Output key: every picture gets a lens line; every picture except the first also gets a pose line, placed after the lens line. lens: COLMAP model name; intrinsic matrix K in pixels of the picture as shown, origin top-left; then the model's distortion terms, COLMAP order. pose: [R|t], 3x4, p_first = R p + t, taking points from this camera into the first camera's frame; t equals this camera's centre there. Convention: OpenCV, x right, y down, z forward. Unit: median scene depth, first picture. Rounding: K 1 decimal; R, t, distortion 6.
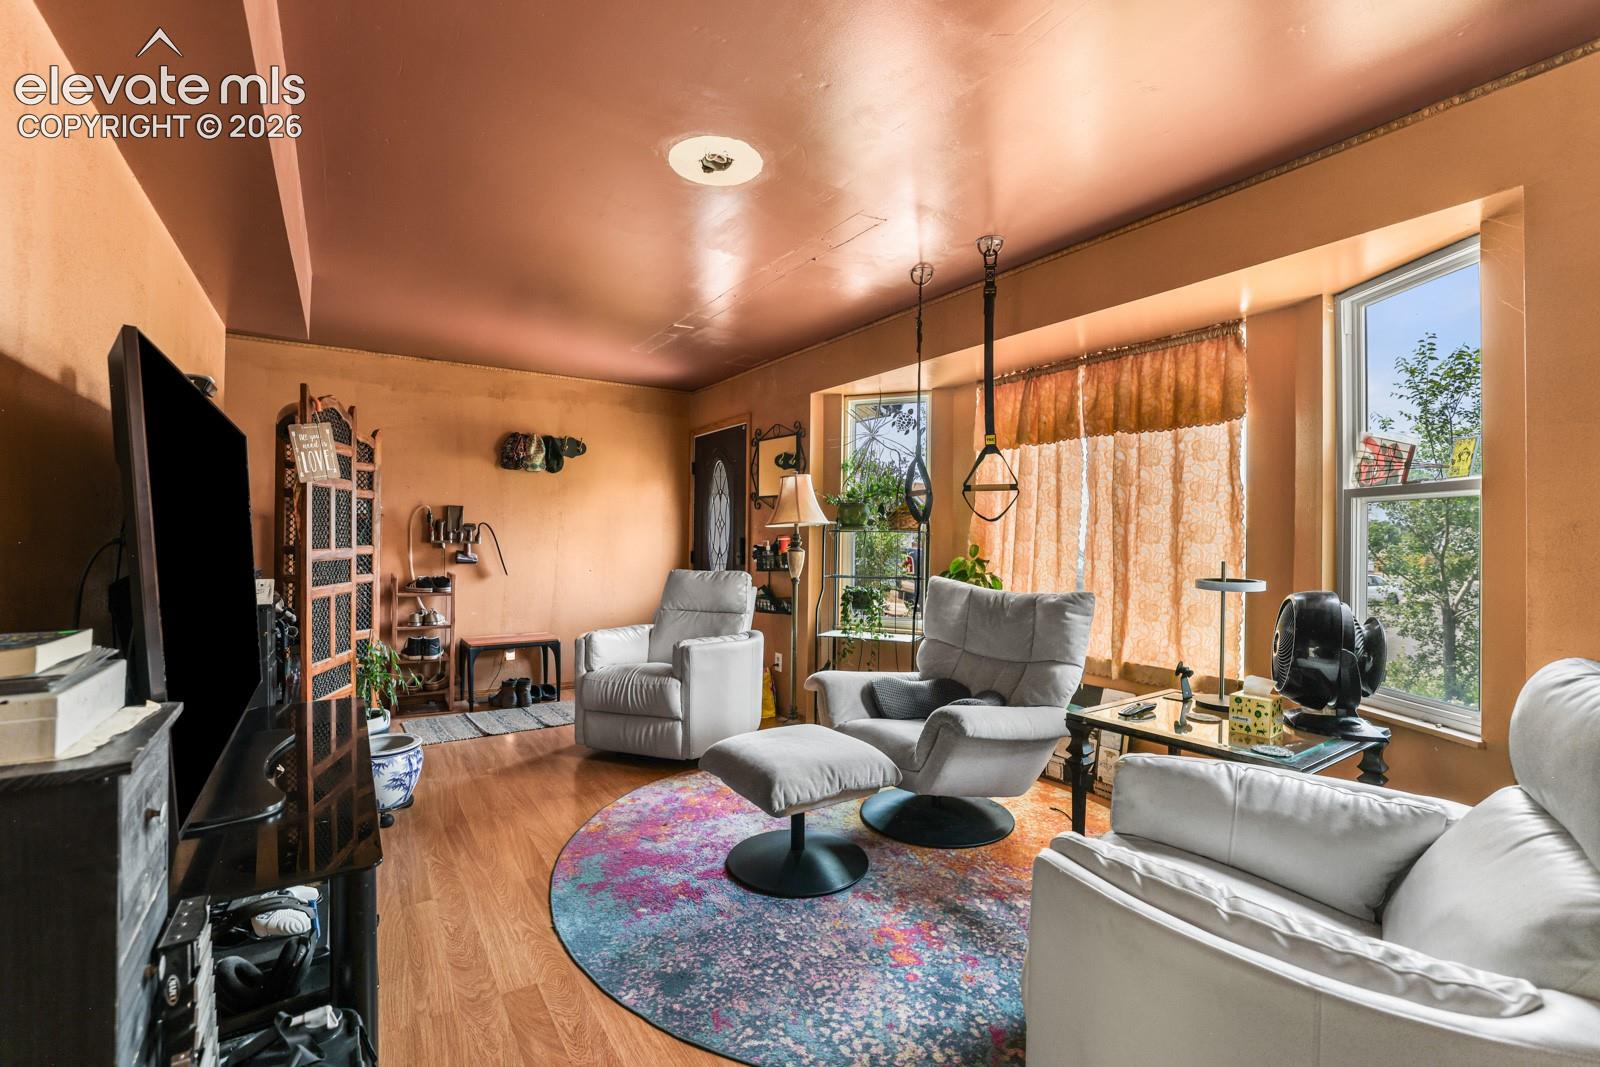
lens RADIAL K [[691.2, 0, 788.1], [0, 691.2, 532.2], [0, 0, 1]] dist [-0.043376, 0.012701]
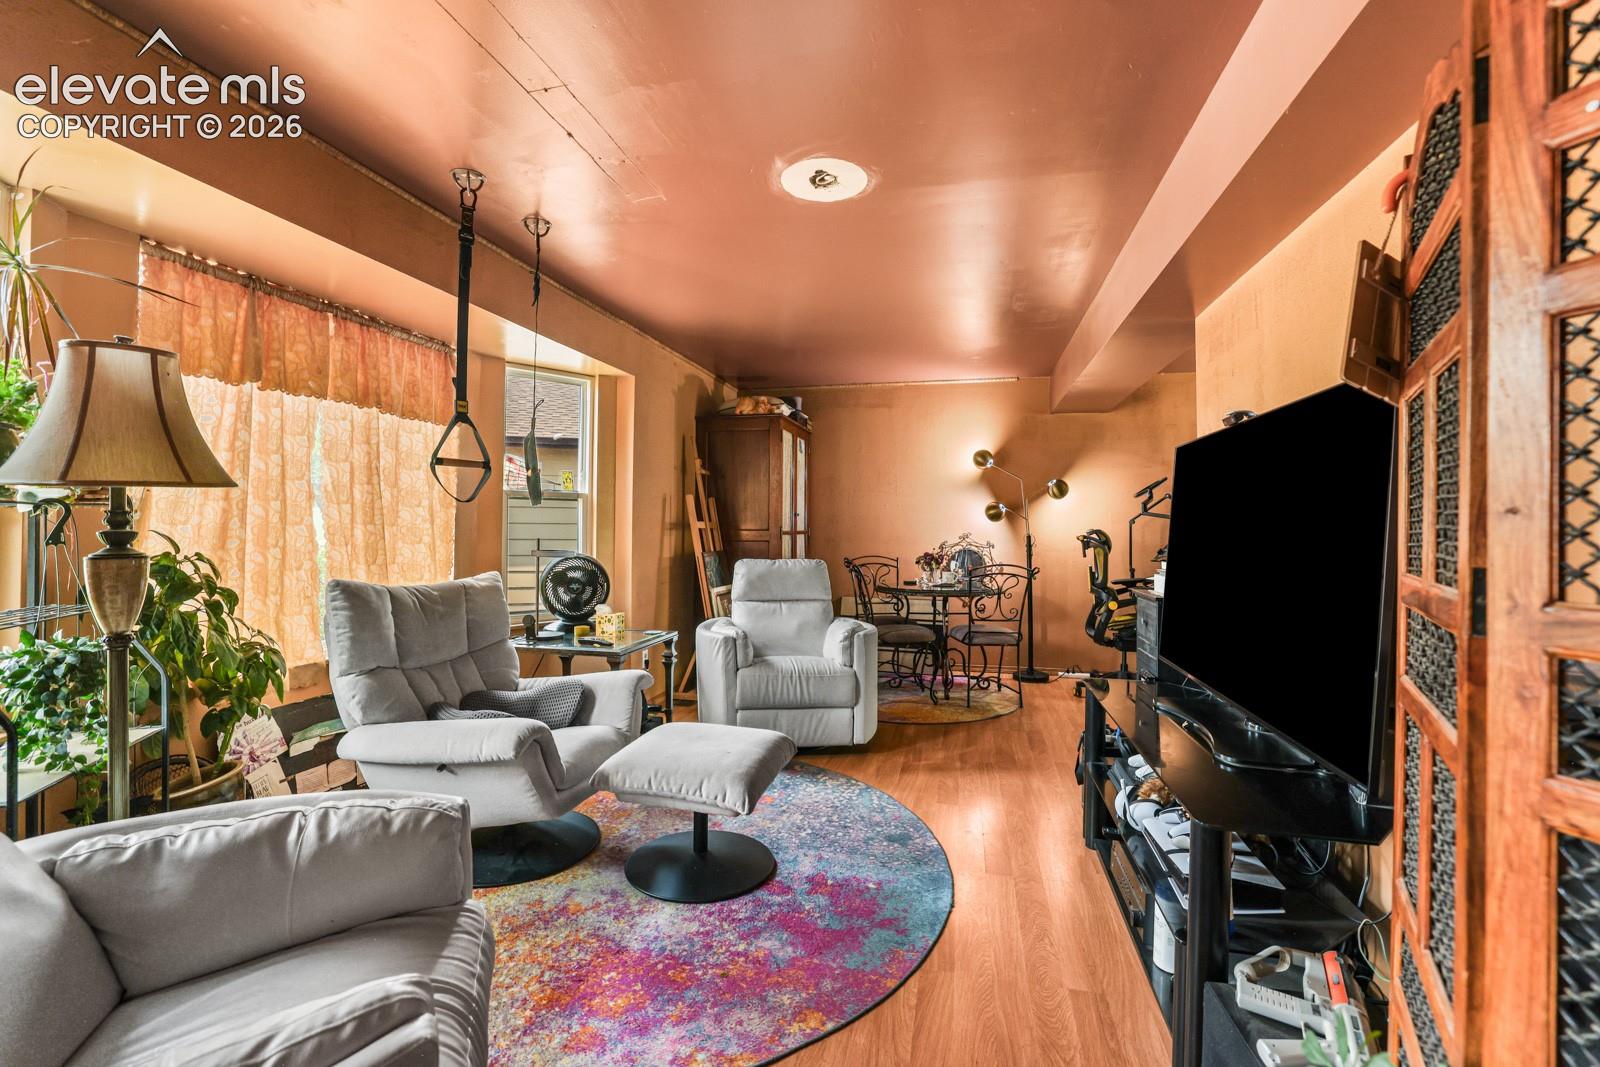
lens RADIAL K [[691.2, 0, 788.1], [0, 691.2, 532.2], [0, 0, 1]] dist [-0.043376, 0.012701]
pose [[-0.677997, -0.018837, 0.734824, -0.765289], [-0.021135, 0.999758, 0.006128, 0.004642], [-0.734761, -0.011376, -0.678231, 1.560869]]
